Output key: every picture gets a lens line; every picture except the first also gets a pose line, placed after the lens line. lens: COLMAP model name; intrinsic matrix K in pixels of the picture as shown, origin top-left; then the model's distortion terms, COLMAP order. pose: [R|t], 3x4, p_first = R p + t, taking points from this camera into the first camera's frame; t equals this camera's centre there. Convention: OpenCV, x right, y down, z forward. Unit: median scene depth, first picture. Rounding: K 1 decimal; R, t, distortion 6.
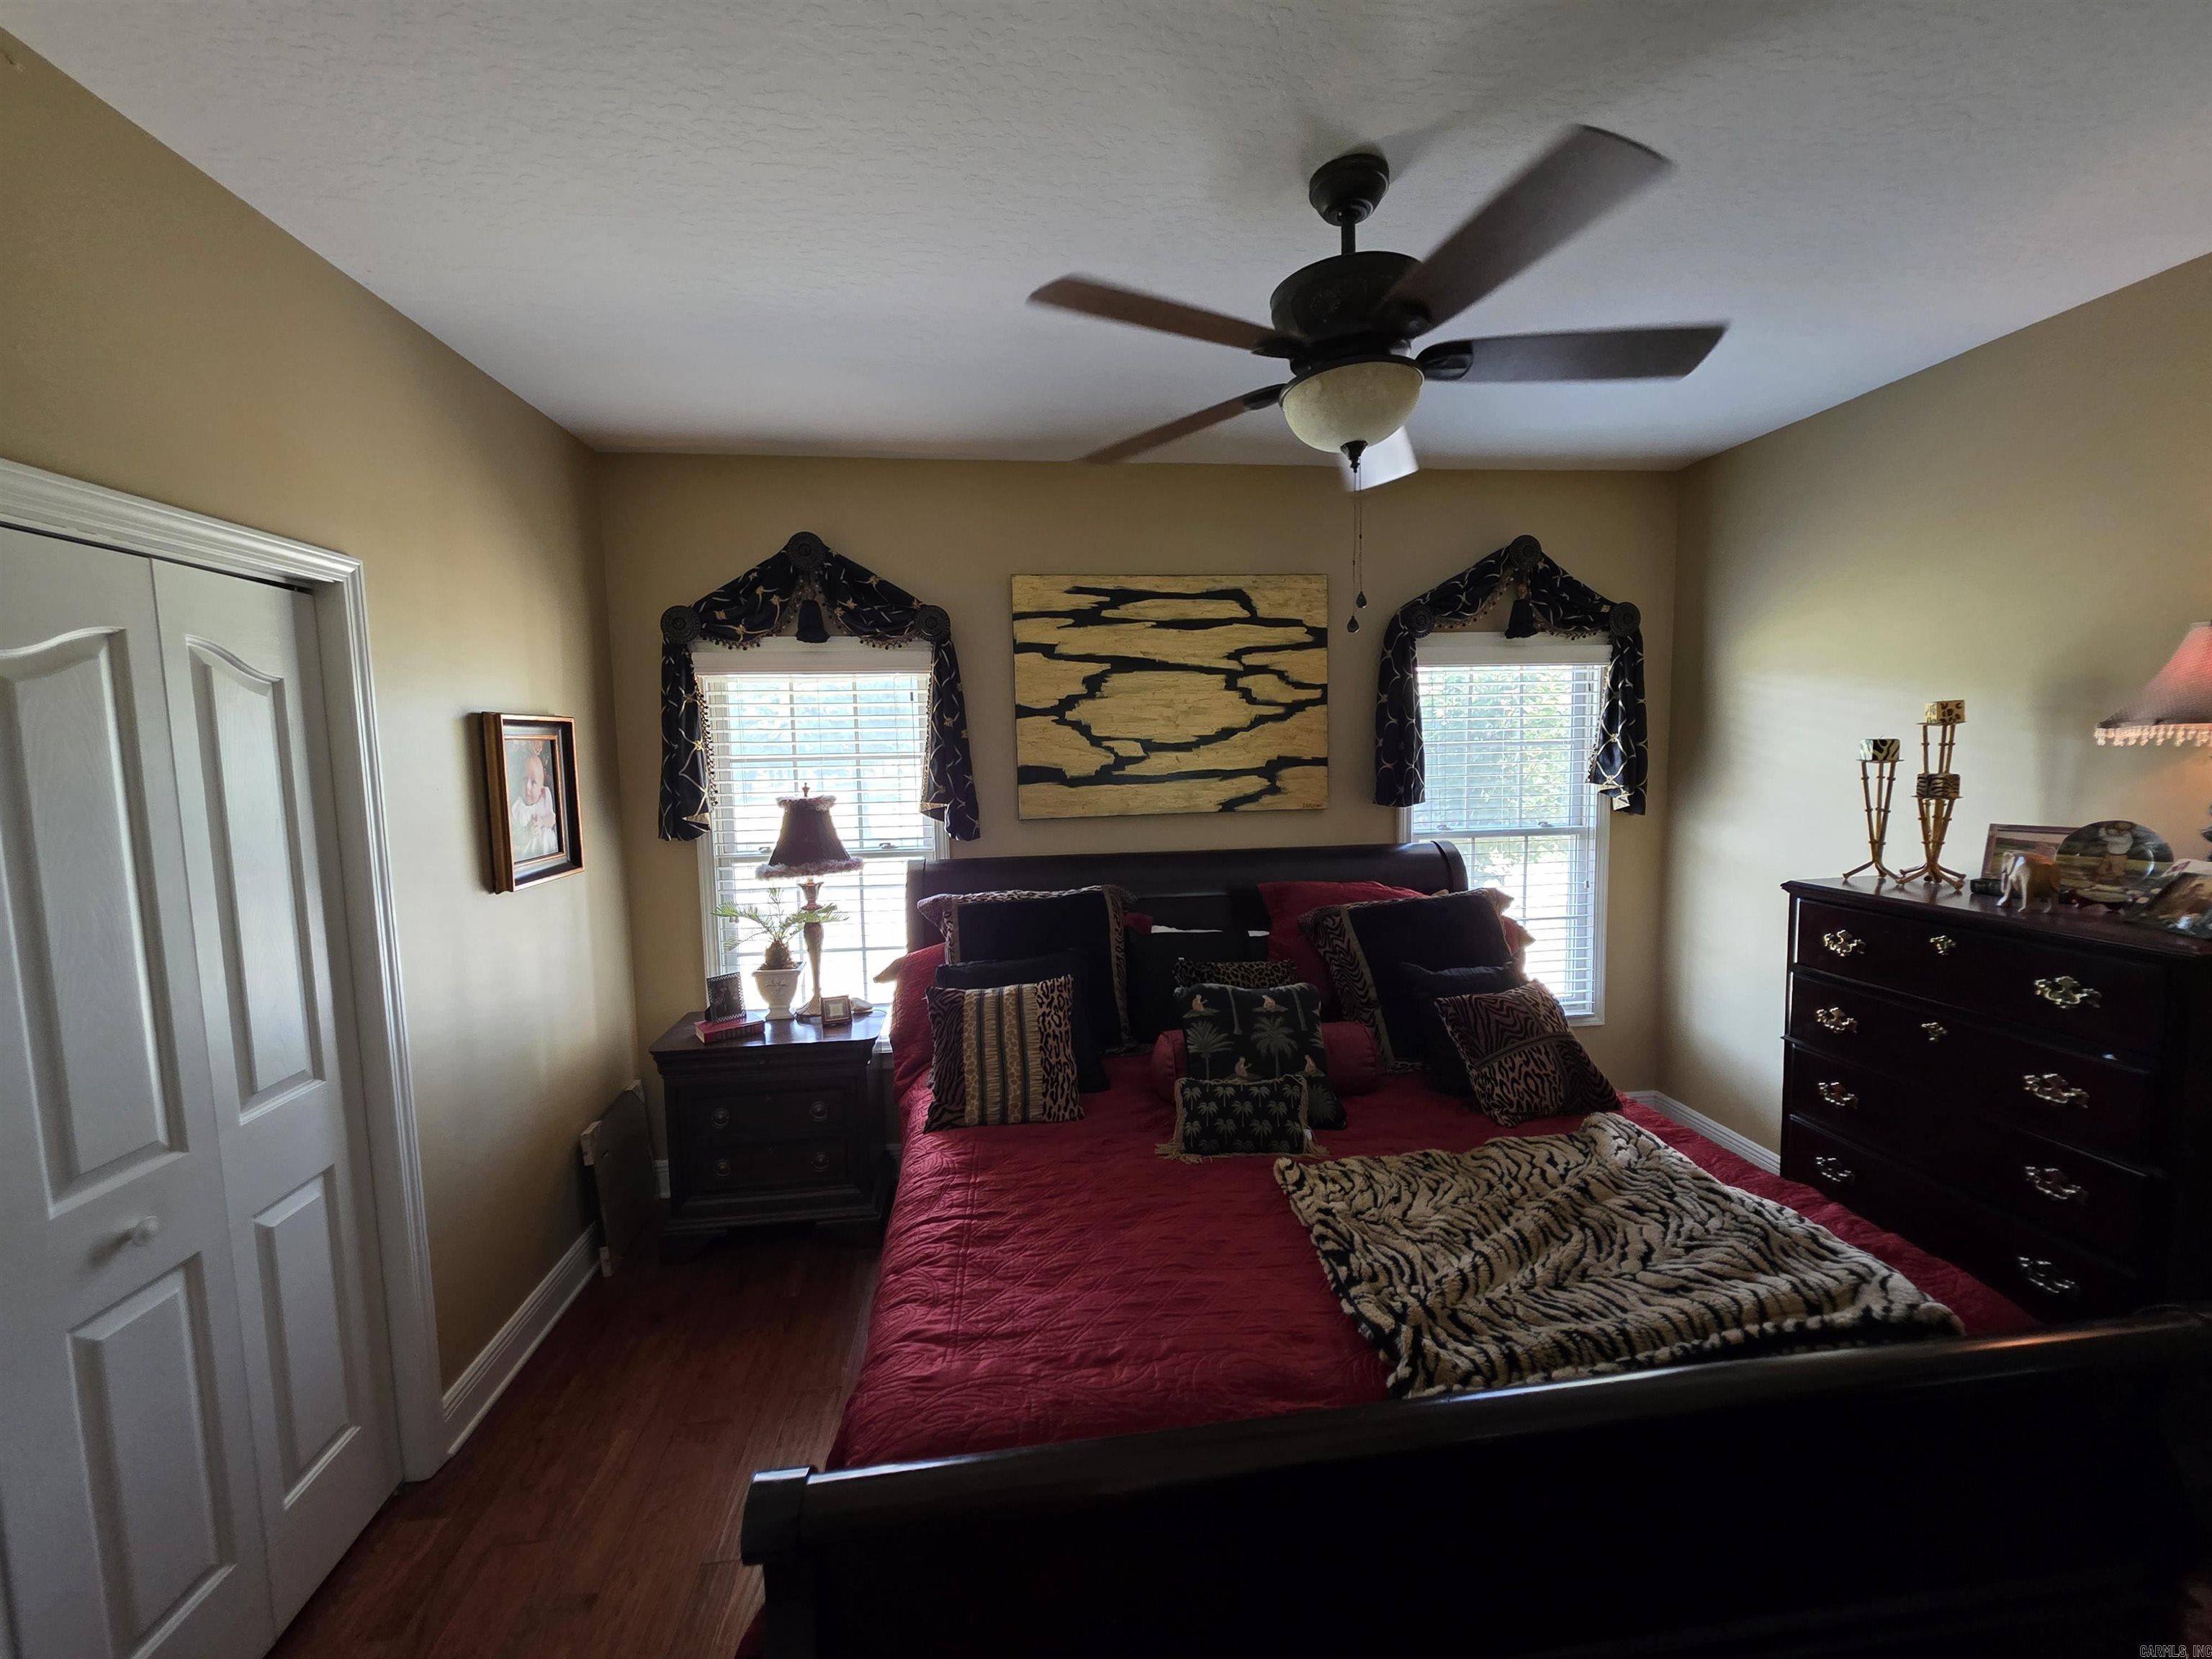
lens RADIAL K [[881.5, 0, 1110.9], [0, 881.5, 824.5], [0, 0, 1]] dist [0.003045, 0.000000]
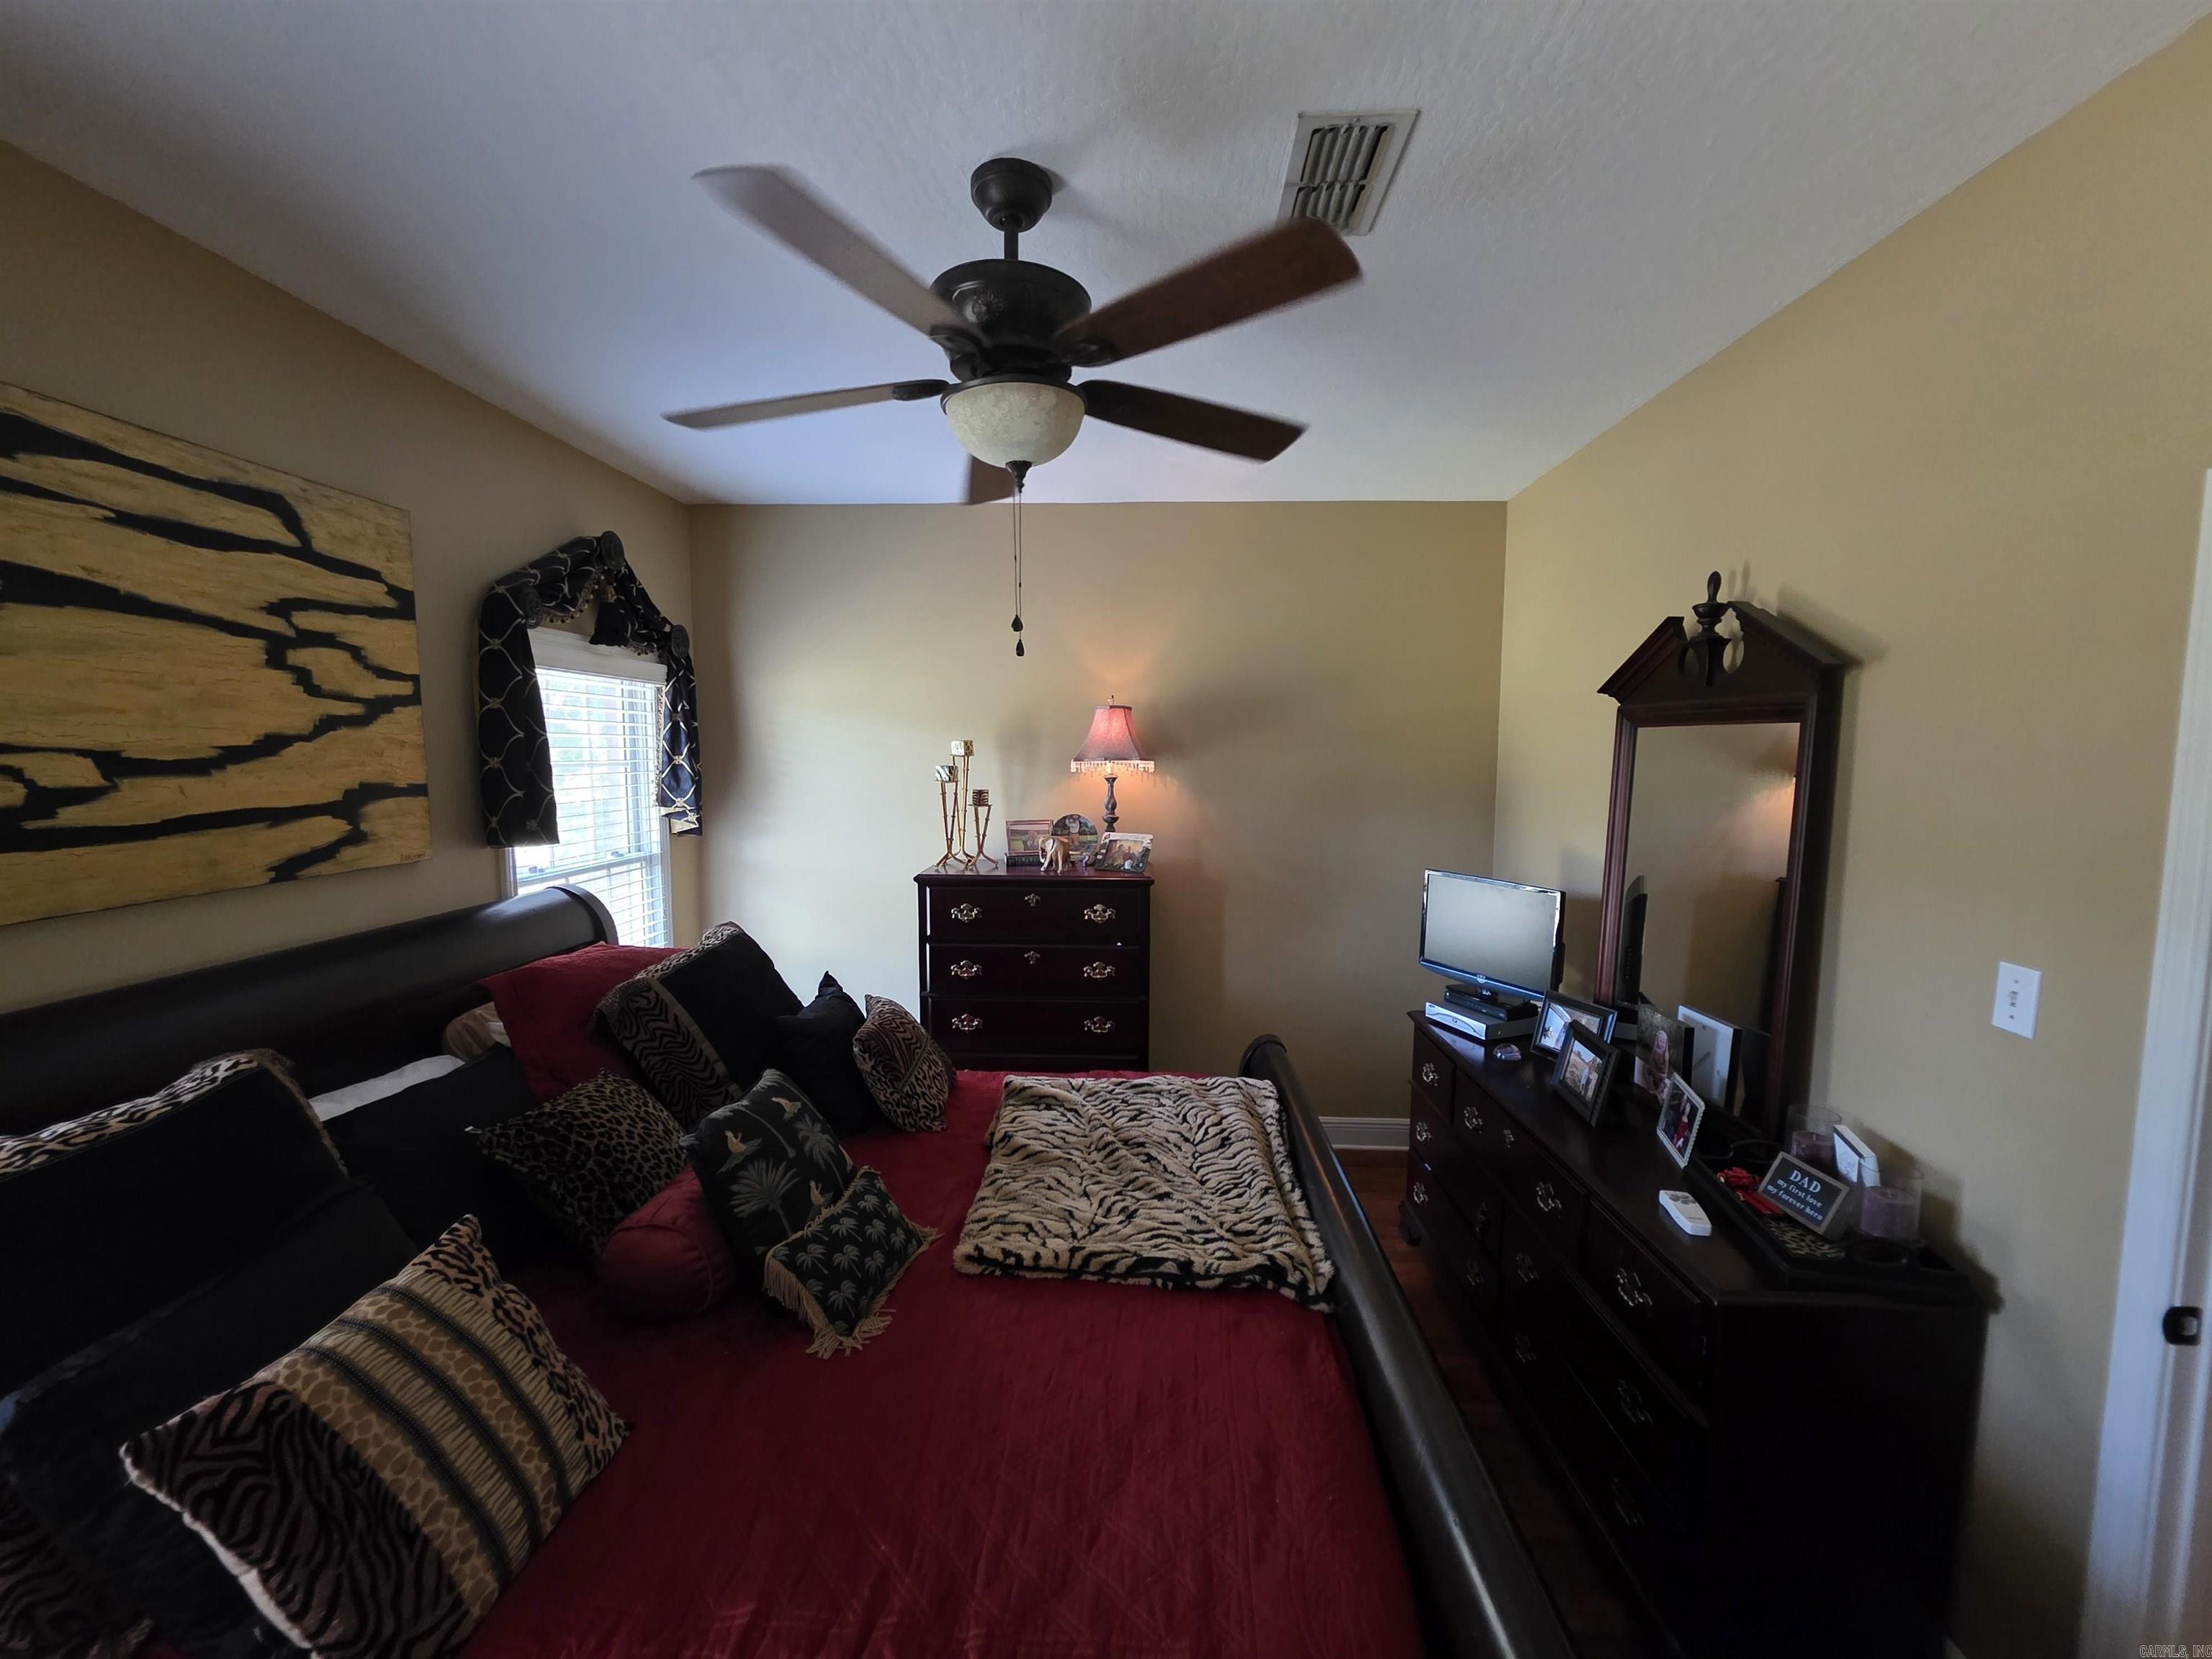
lens RADIAL K [[882.7, 0, 1101.7], [0, 882.7, 824.4], [0, 0, 1]] dist [0.002527, -0.000654]
pose [[0.170985, -0.059204, 0.983493, -0.341497], [0.080103, 0.995724, 0.046014, -0.035462], [-0.982012, 0.070913, 0.174996, 0.382115]]
